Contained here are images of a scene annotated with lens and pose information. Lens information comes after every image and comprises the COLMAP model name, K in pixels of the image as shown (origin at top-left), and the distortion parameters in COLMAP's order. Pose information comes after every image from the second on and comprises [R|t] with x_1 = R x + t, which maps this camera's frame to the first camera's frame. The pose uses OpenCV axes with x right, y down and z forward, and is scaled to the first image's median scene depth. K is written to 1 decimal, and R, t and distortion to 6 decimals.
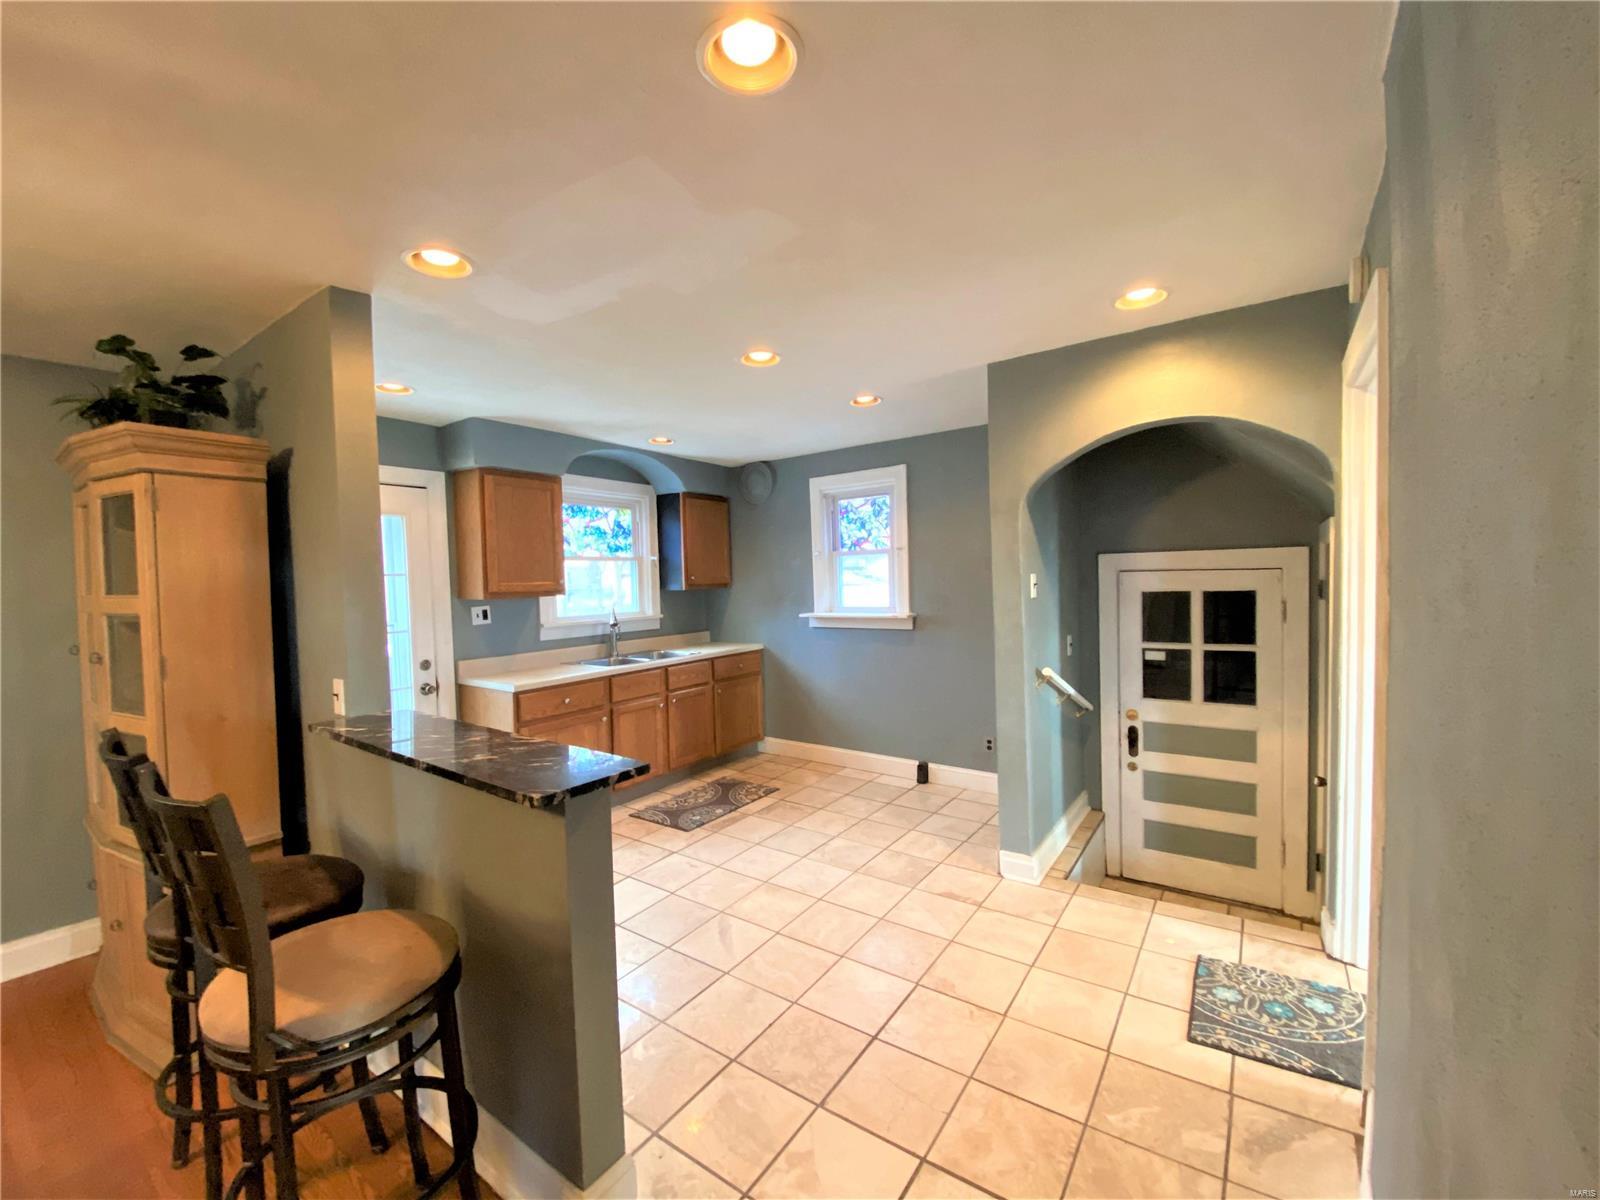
lens RADIAL K [[642.0, 0, 804.1], [0, 642.0, 599.2], [0, 0, 1]] dist [0.042156, -0.030796]
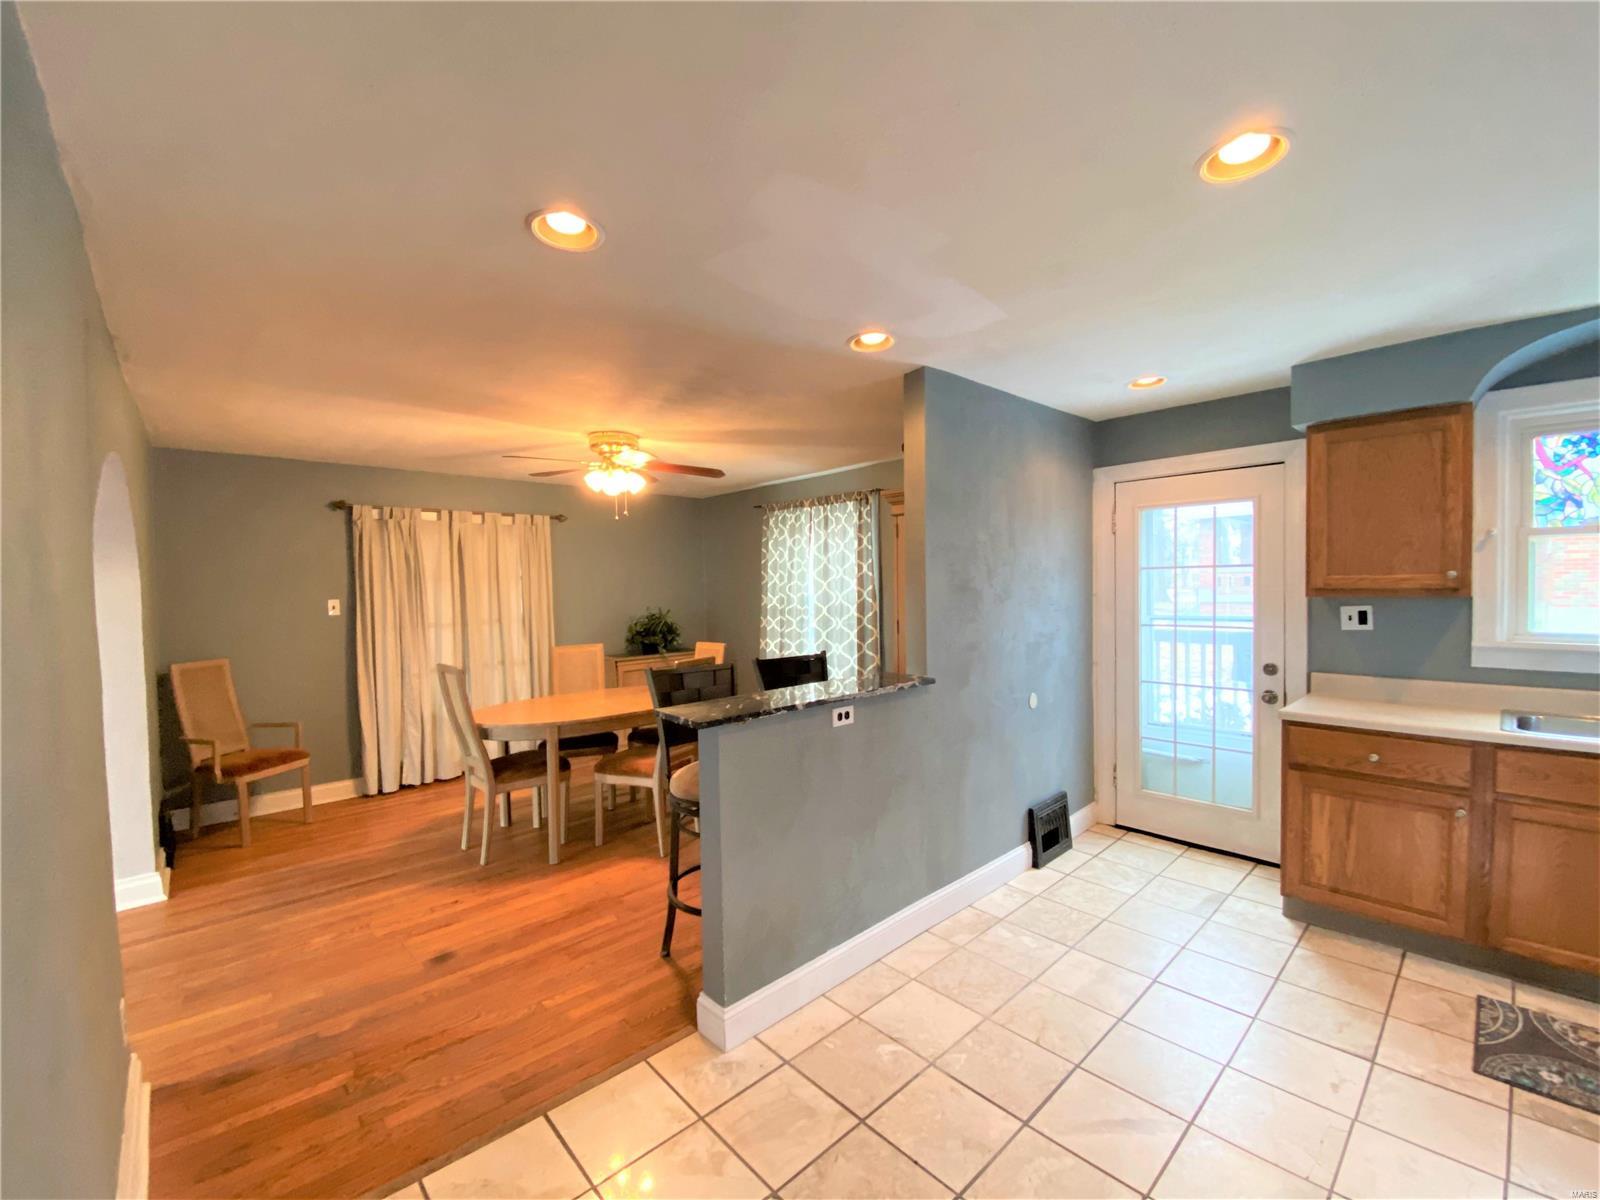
lens RADIAL K [[649.4, 0, 807.0], [0, 649.4, 602.1], [0, 0, 1]] dist [0.009963, -0.014844]
pose [[-0.206101, 0.052616, -0.977115, 0.406099], [-0.013100, 0.998316, 0.056520, -0.030933], [0.978443, 0.024449, -0.205064, 0.594242]]
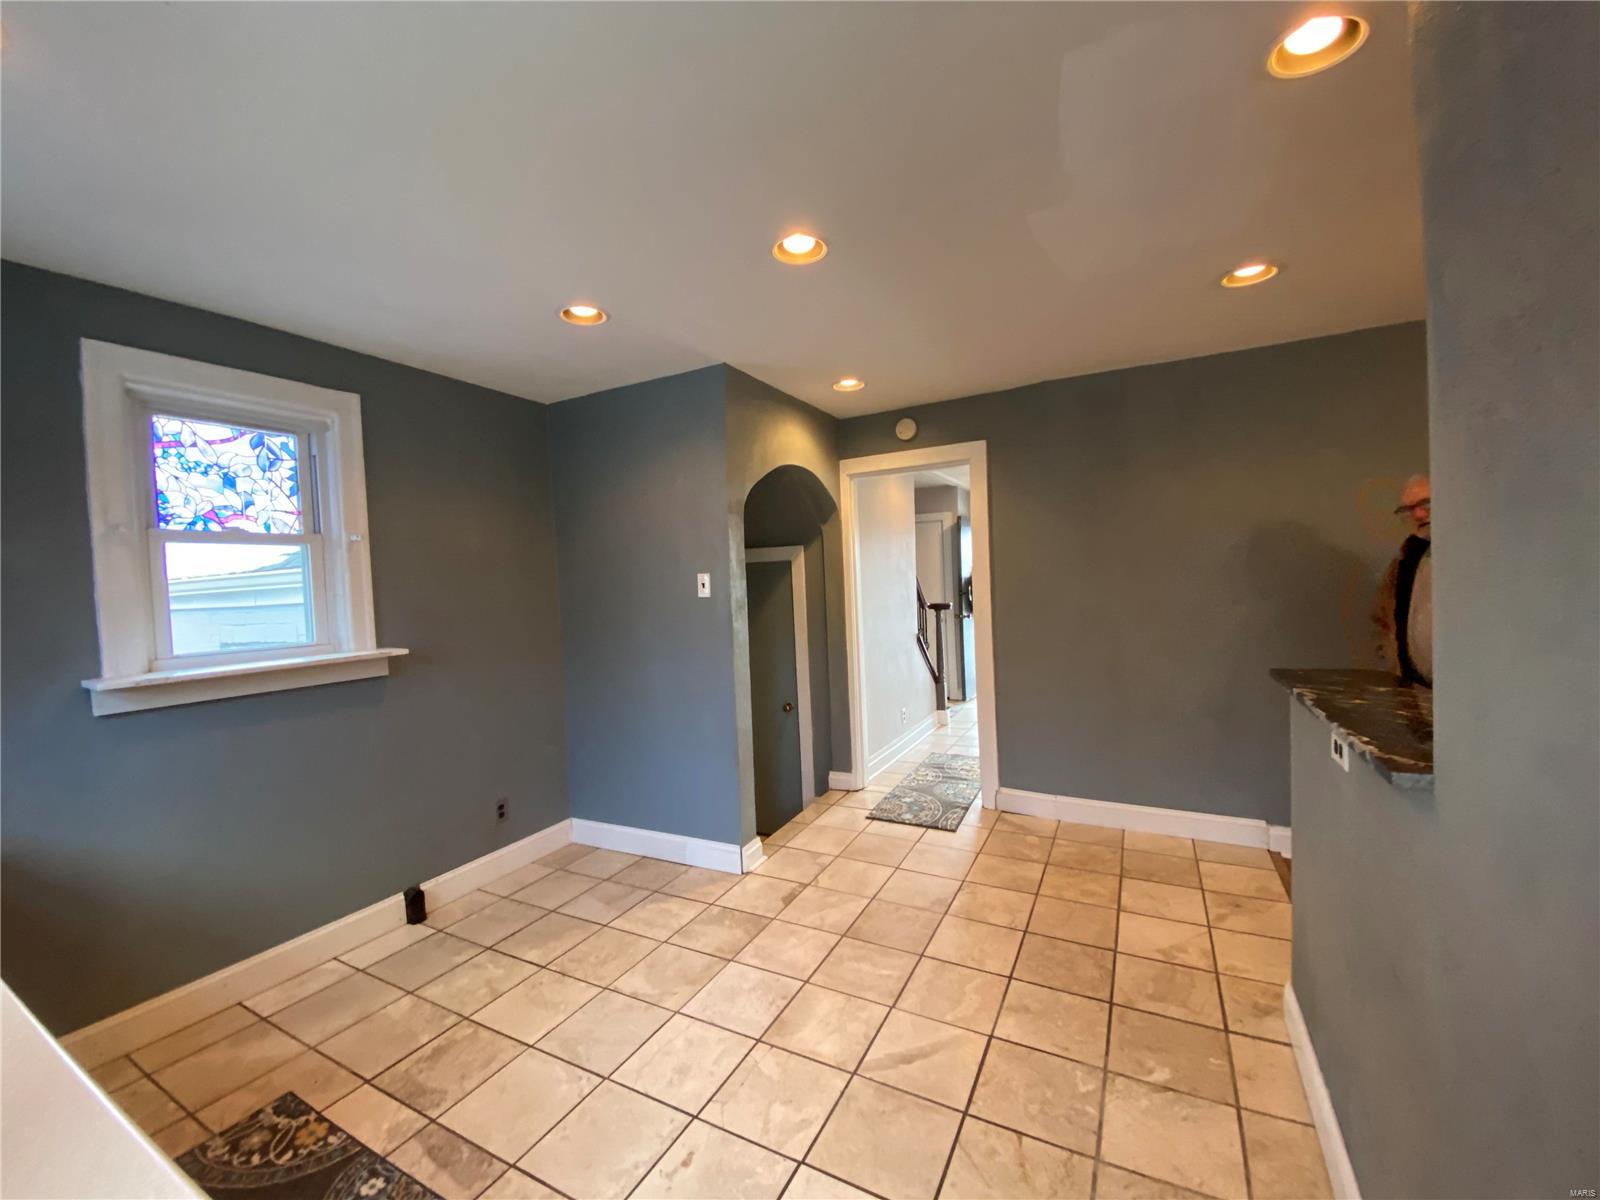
lens RADIAL K [[642.0, 0, 804.1], [0, 642.0, 599.2], [0, 0, 1]] dist [0.042156, -0.030796]
pose [[-0.125940, 0.008890, 0.991998, -0.596315], [0.079816, 0.996809, 0.001200, 0.009111], [-0.988822, 0.079329, -0.126248, 0.855632]]
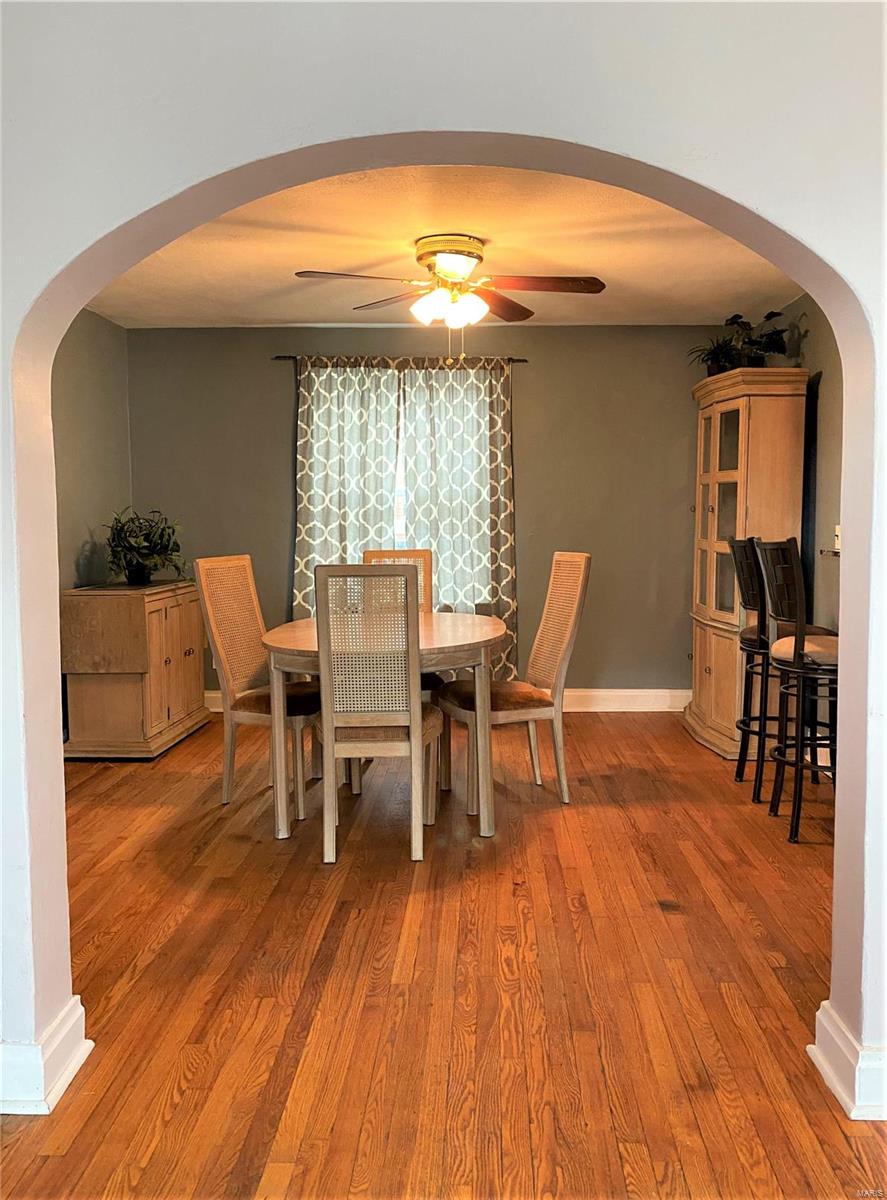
lens RADIAL K [[1009.1, 0, 470.8], [0, 1009.1, 594.7], [0, 0, 1]] dist [0.053134, 0.001006]
pose [[0.568097, 0.081510, -0.818915, 0.409663], [-0.039547, 0.996637, 0.071765, 0.082484], [0.822011, -0.008383, 0.569410, -0.573180]]
